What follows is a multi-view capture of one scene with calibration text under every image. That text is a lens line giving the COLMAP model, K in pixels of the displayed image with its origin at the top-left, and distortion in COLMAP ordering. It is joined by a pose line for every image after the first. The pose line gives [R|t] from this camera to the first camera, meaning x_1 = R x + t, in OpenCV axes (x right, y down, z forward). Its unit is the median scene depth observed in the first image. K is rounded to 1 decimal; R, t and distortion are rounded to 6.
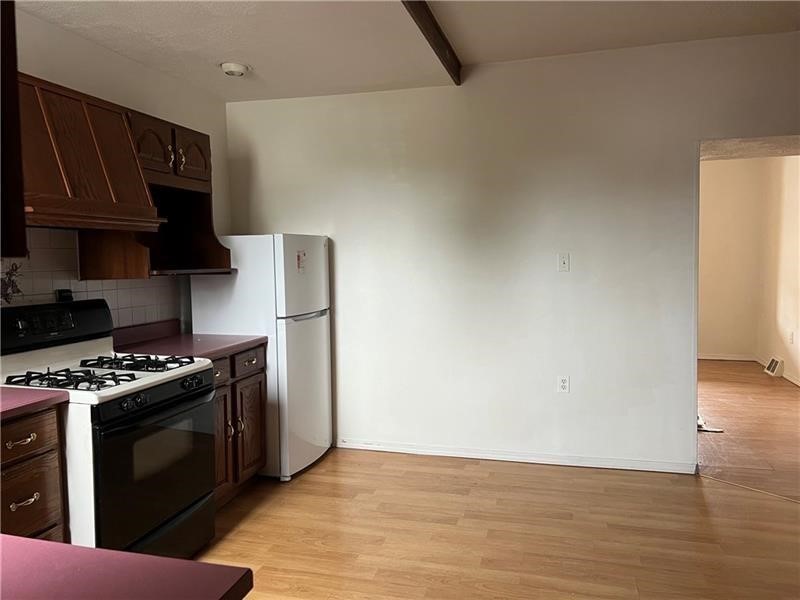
lens RADIAL K [[609.1, 0, 398.5], [0, 609.1, 298.1], [0, 0, 1]] dist [0.042726, -0.052078]
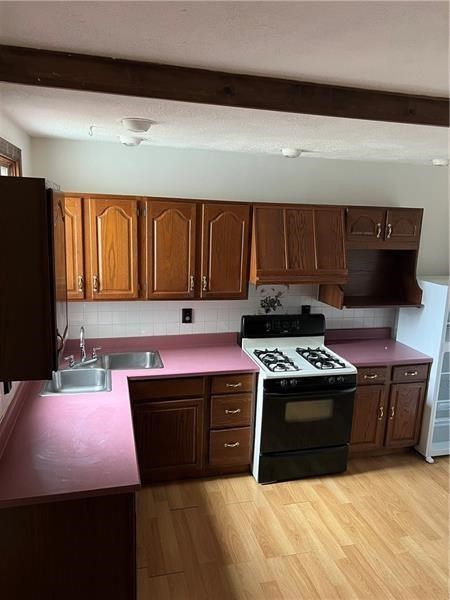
lens RADIAL K [[456.8, 0, 224.3], [0, 456.8, 299.3], [0, 0, 1]] dist [0.042726, -0.052078]
pose [[0.496029, 0.203595, -0.844100, 0.442223], [-0.100187, 0.979049, 0.177270, -0.226640], [0.862507, -0.003363, 0.506035, 0.080836]]
